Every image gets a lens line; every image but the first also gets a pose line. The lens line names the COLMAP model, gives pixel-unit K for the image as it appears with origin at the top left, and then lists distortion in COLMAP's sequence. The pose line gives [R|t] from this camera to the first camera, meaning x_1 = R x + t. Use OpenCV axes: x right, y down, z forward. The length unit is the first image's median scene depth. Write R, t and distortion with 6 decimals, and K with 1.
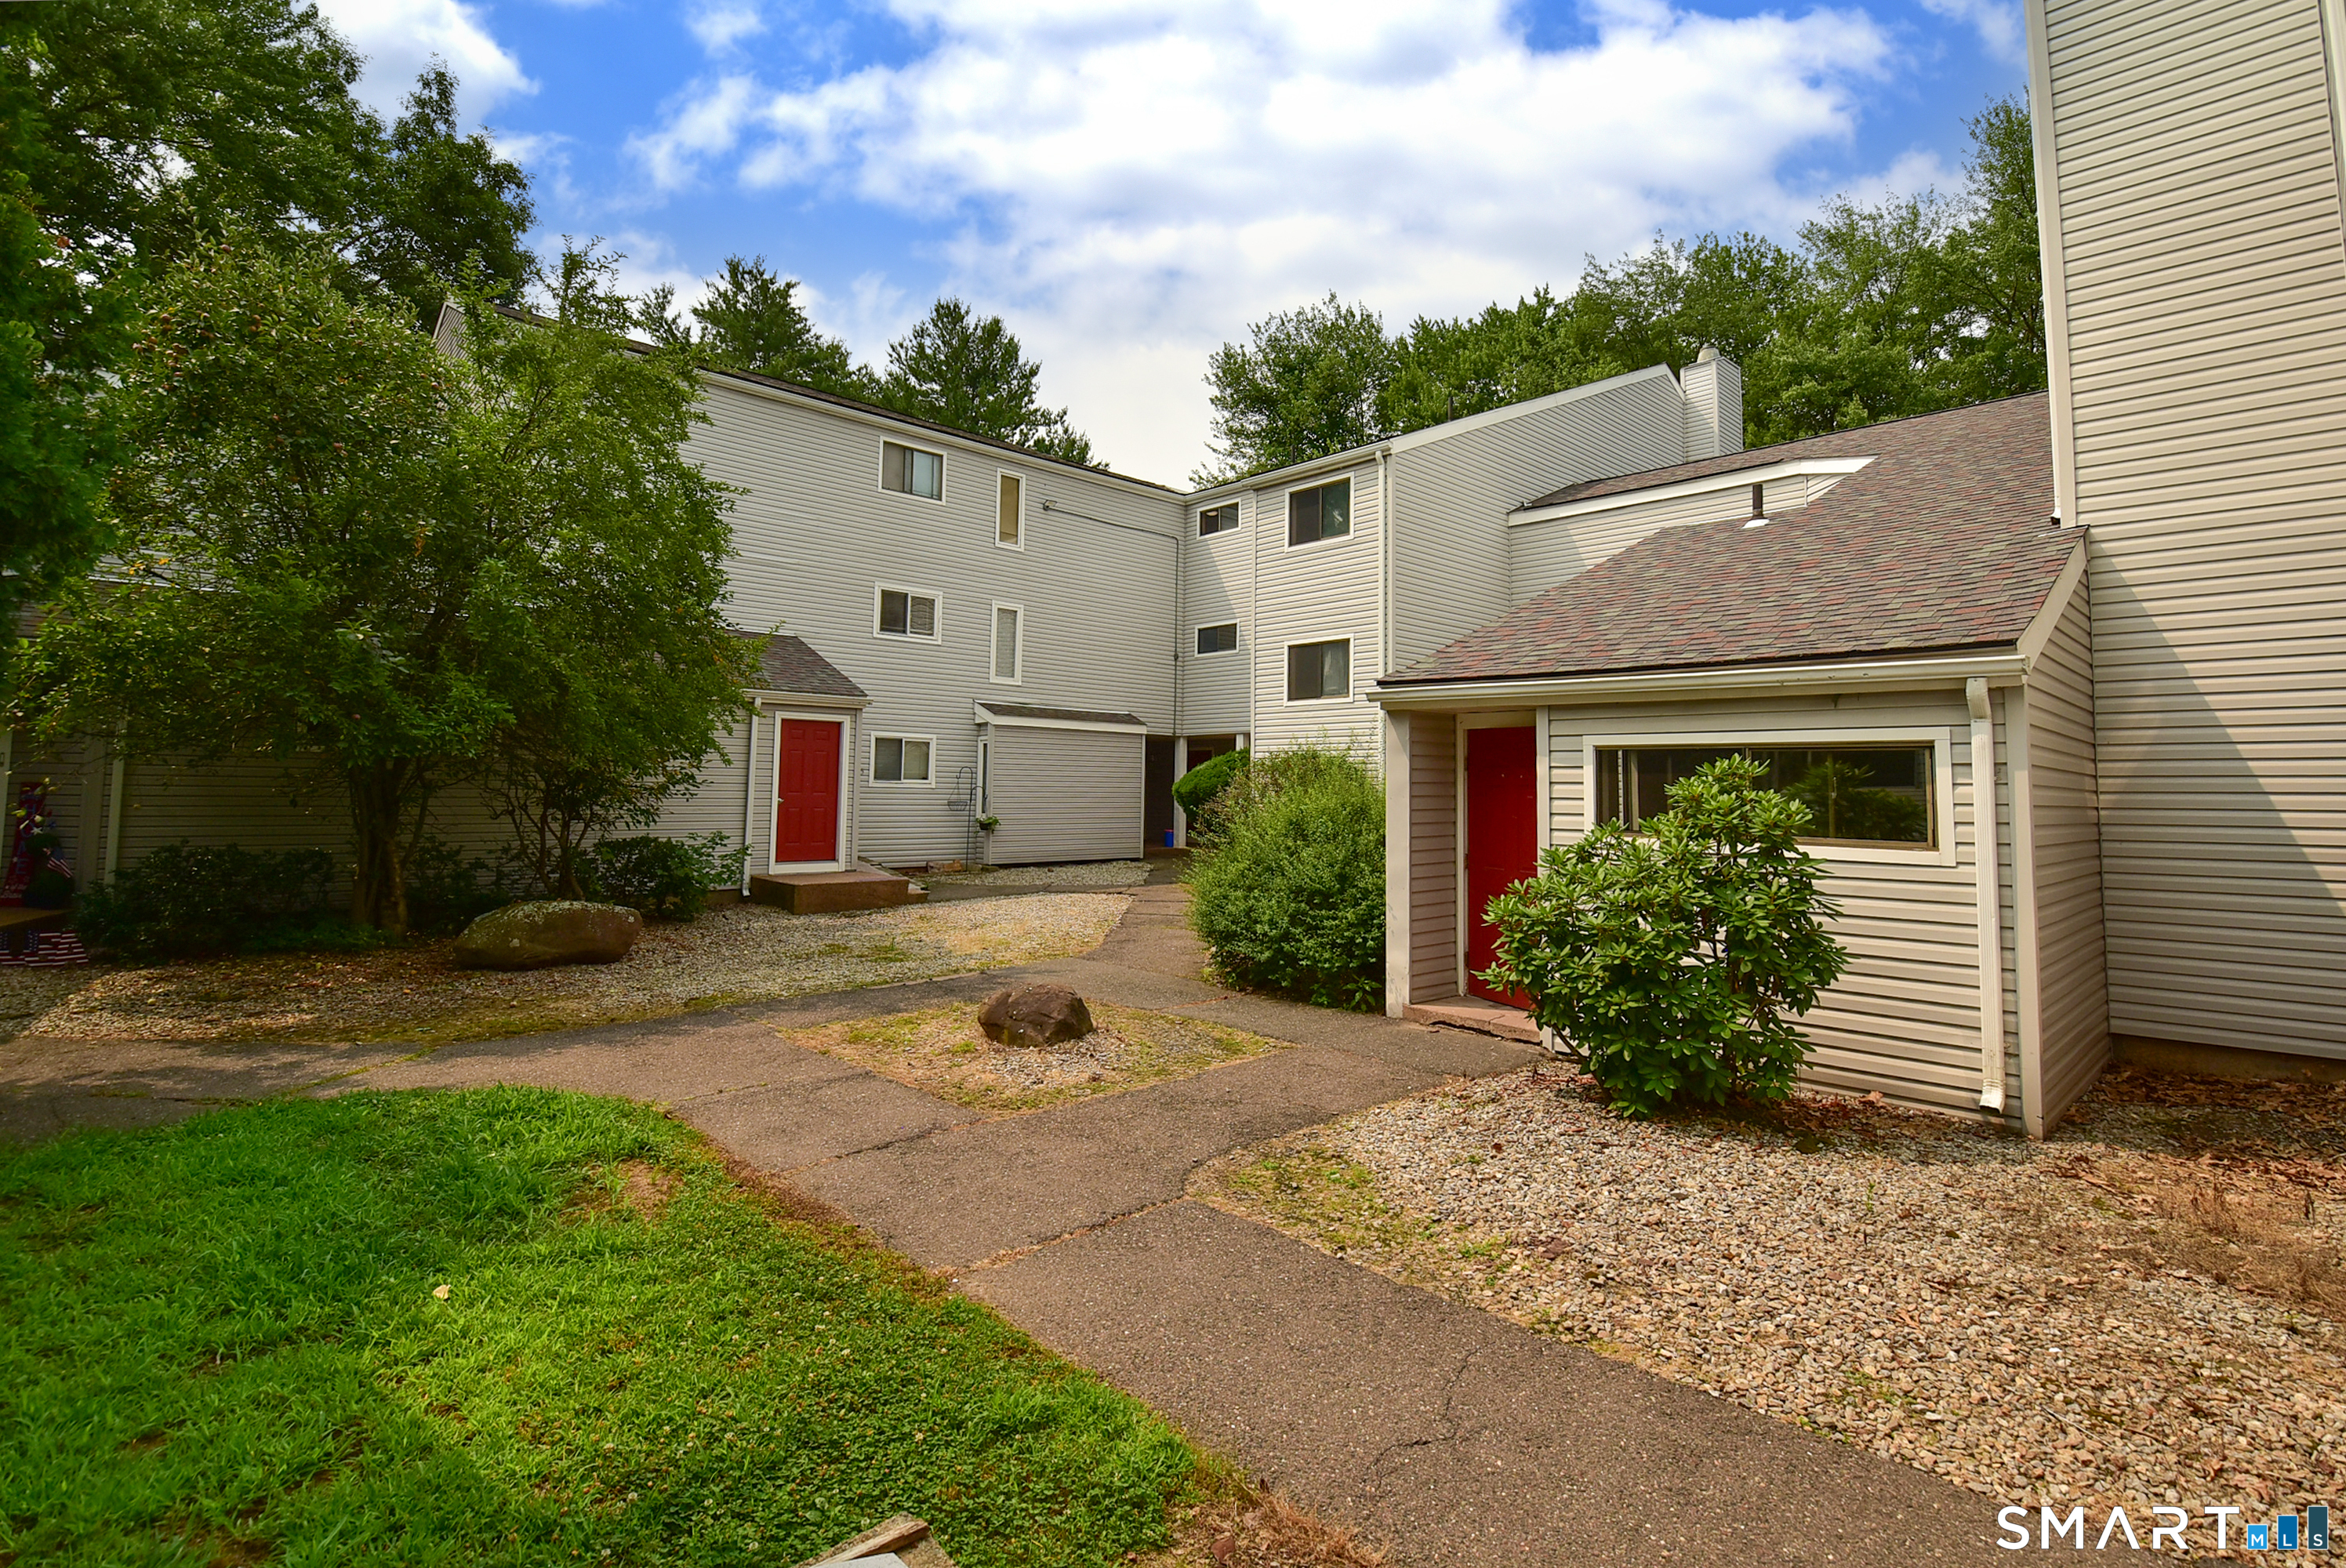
lens RADIAL K [[1133.9, 0, 1172.3], [0, 1133.9, 782.9], [0, 0, 1]] dist [-0.000894, 0.000004]
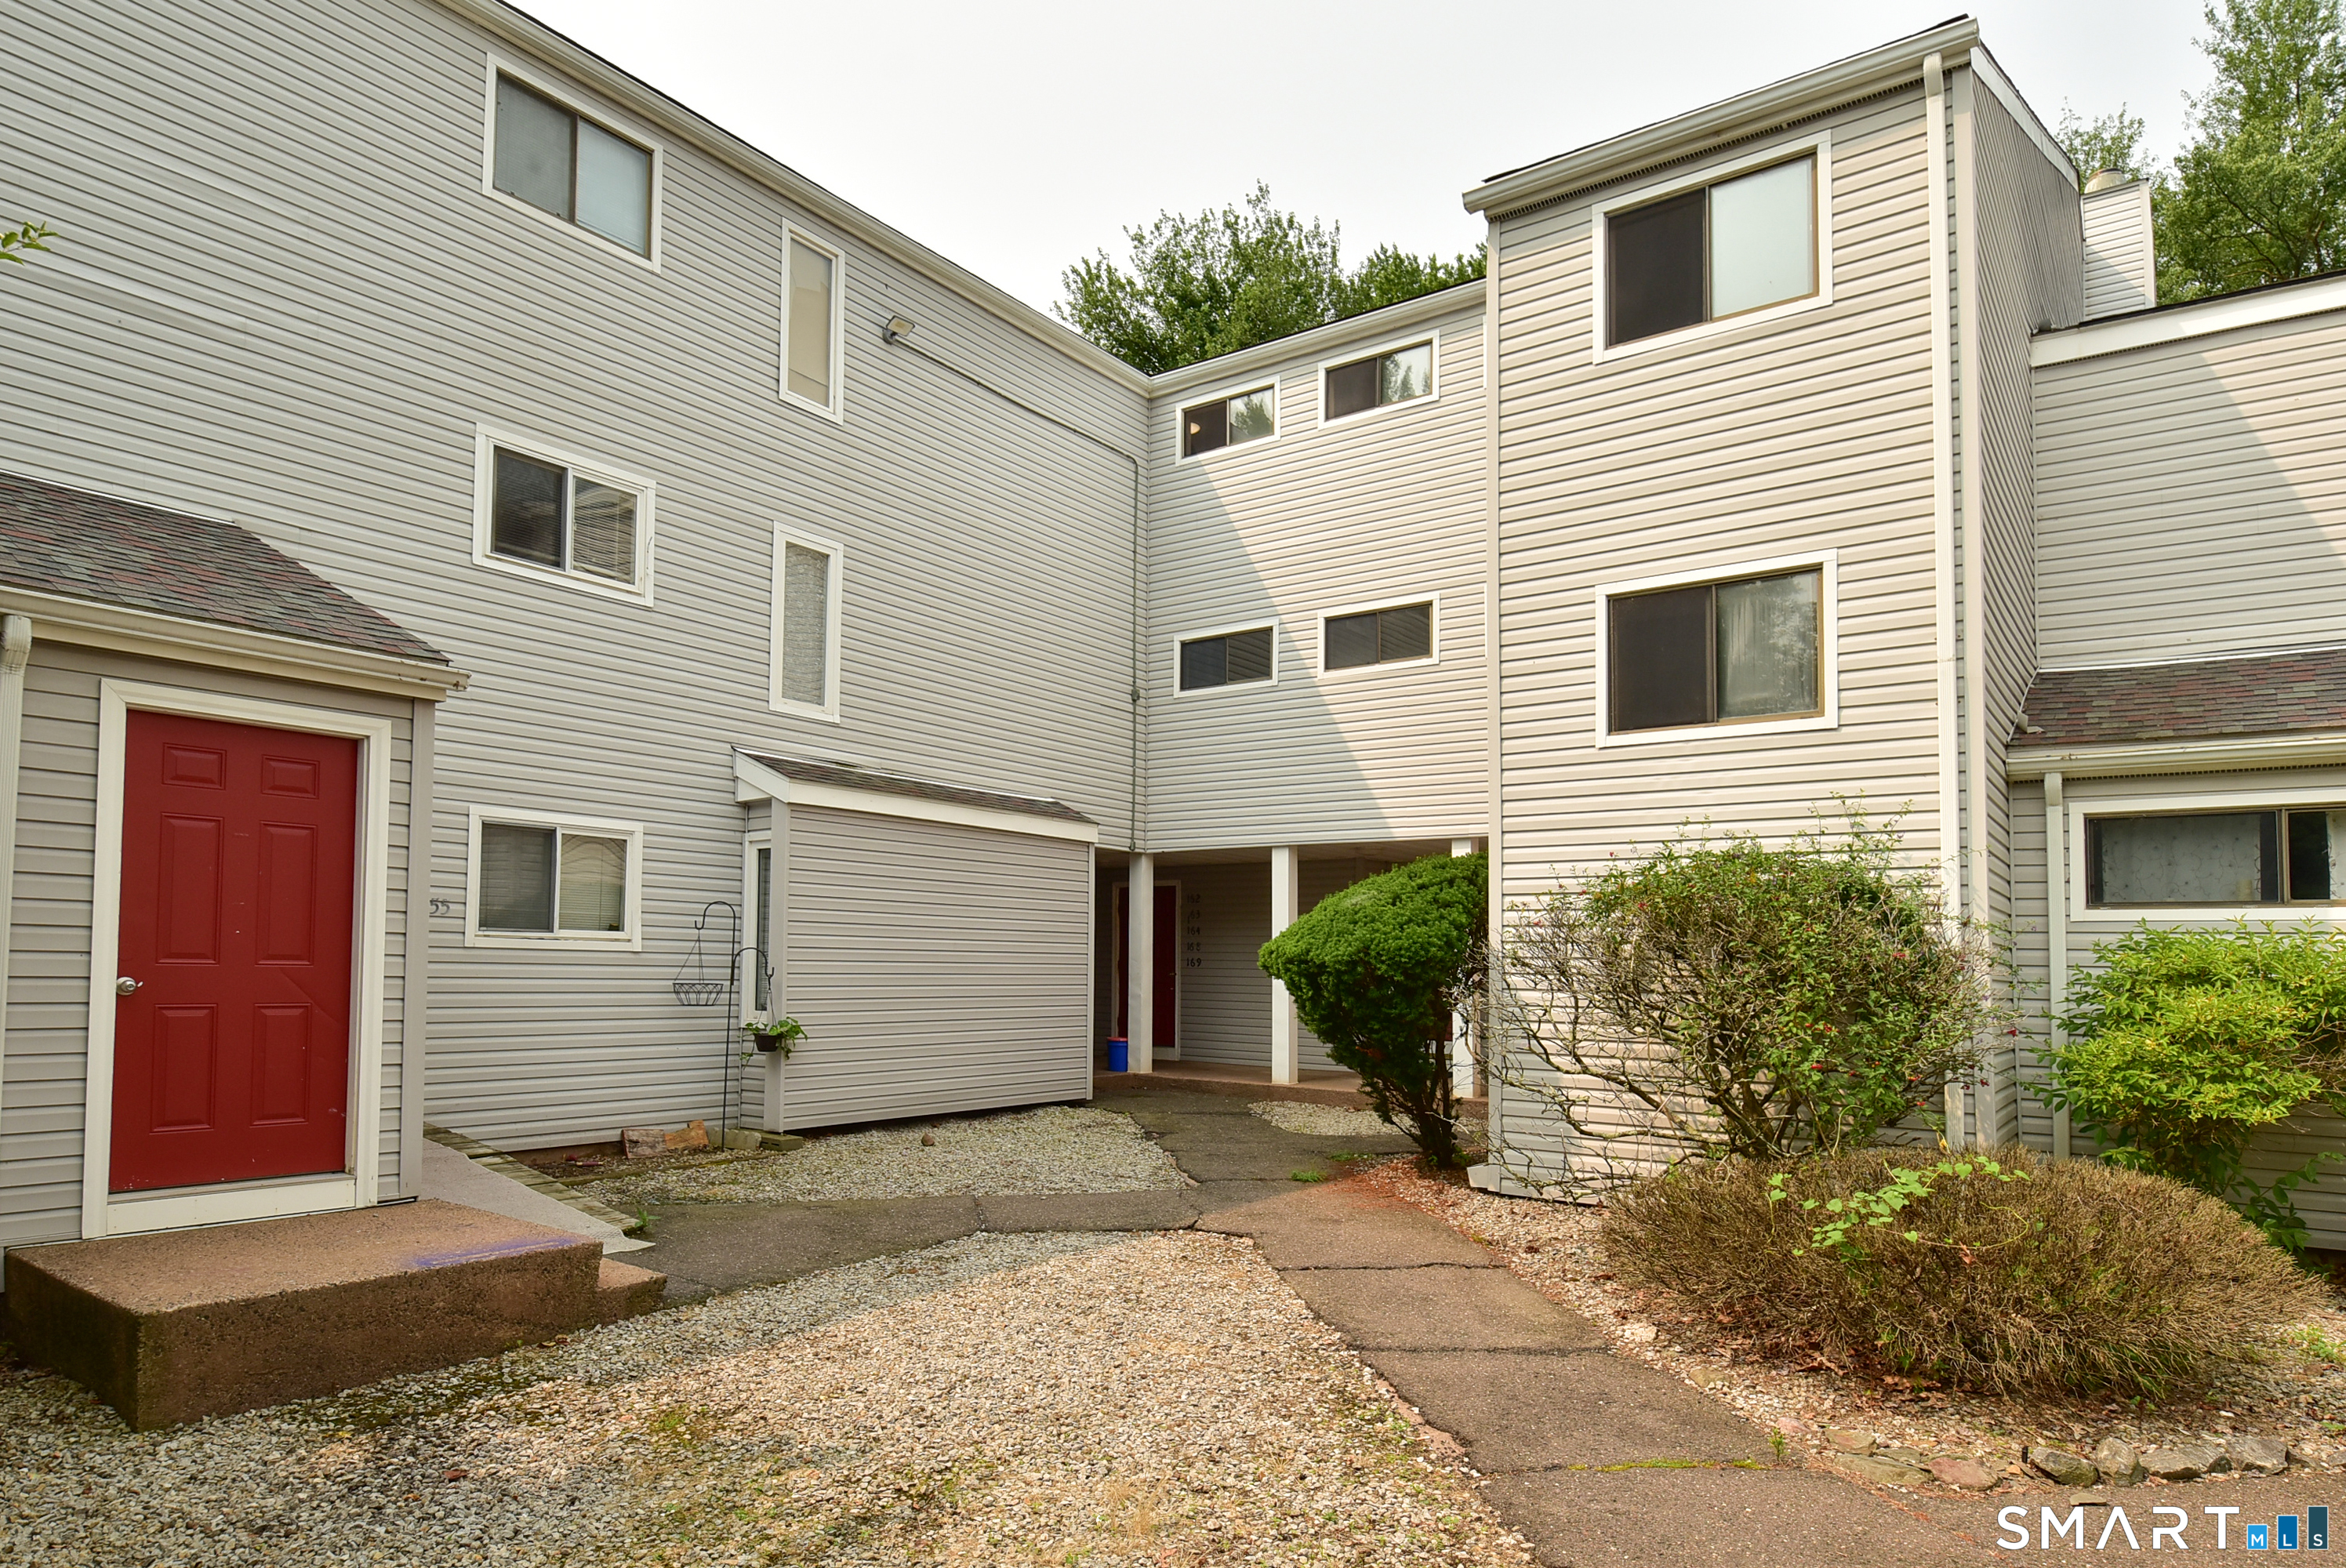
lens RADIAL K [[1437.6, 0, 1246.2], [0, 1437.6, 982.7], [0, 0, 1]] dist [0.015897, -0.000474]
pose [[0.974009, -0.000063, 0.226509, -0.111878], [-0.004251, 0.999819, 0.018560, 0.005401], [-0.226470, -0.019040, 0.973832, 0.432098]]
